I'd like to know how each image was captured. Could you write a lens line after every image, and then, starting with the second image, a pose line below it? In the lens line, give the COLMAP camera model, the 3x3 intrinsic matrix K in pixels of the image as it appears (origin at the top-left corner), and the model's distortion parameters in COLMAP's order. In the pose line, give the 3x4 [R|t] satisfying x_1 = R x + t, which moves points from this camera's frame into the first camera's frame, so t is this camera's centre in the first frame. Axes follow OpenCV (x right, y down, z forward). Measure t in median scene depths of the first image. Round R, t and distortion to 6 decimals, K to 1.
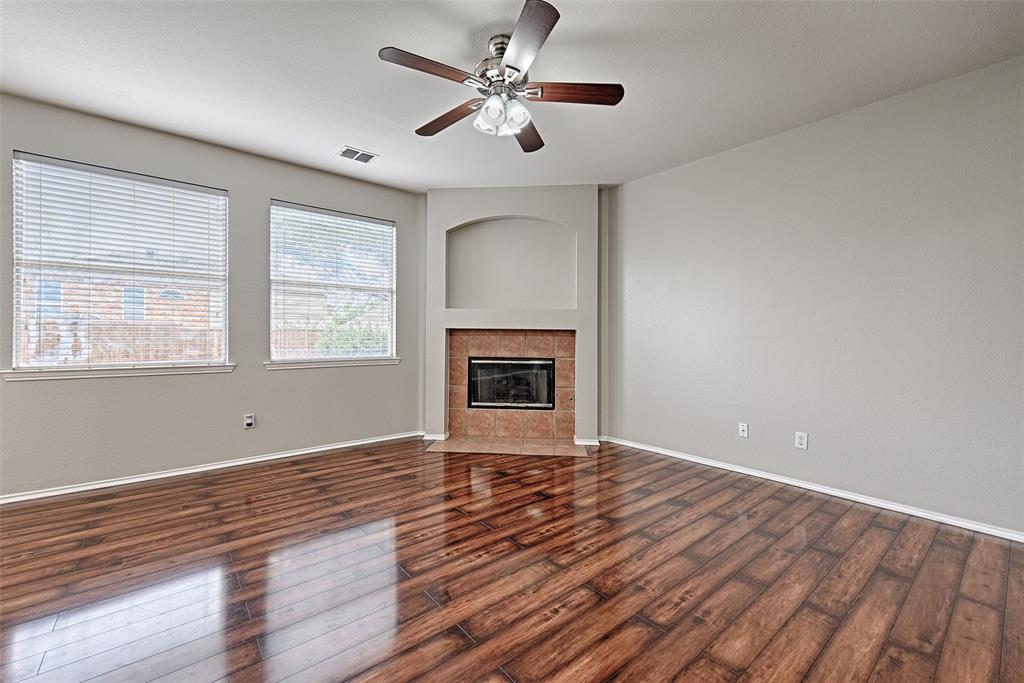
lens RADIAL K [[432.3, 0, 512.9], [0, 432.3, 336.5], [0, 0, 1]] dist [0.010885, -0.001538]
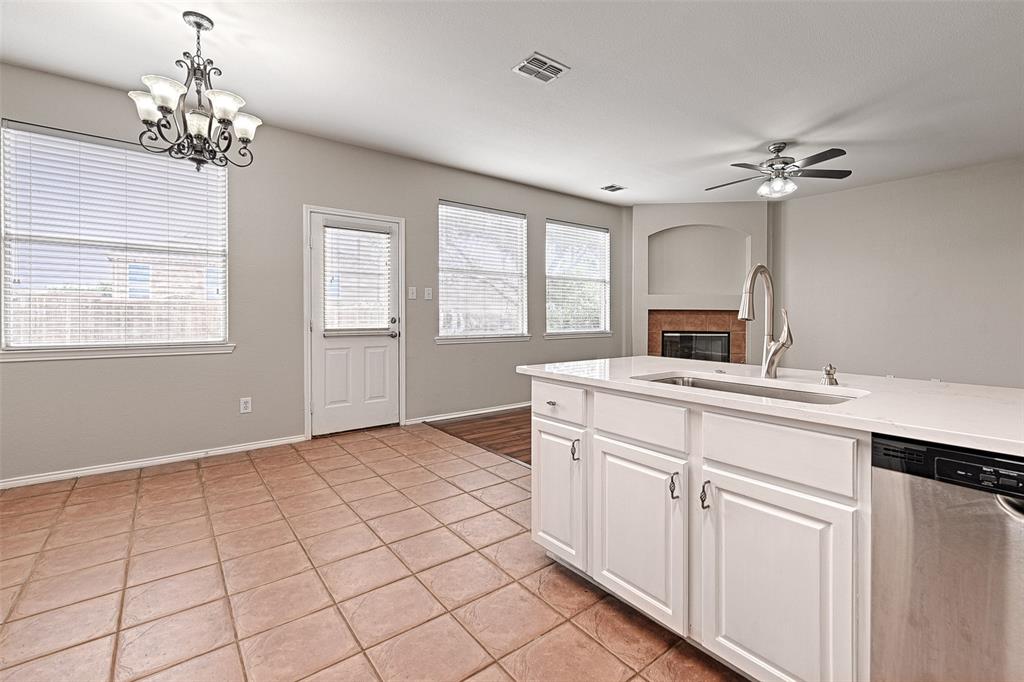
lens RADIAL K [[465.8, 0, 522.4], [0, 465.8, 317.4], [0, 0, 1]] dist [0.004508, 0.001210]
pose [[0.999948, -0.001353, -0.010068, -0.517383], [0.001407, 0.999985, 0.005347, -0.002535], [0.010060, -0.005361, 0.999935, -0.432063]]
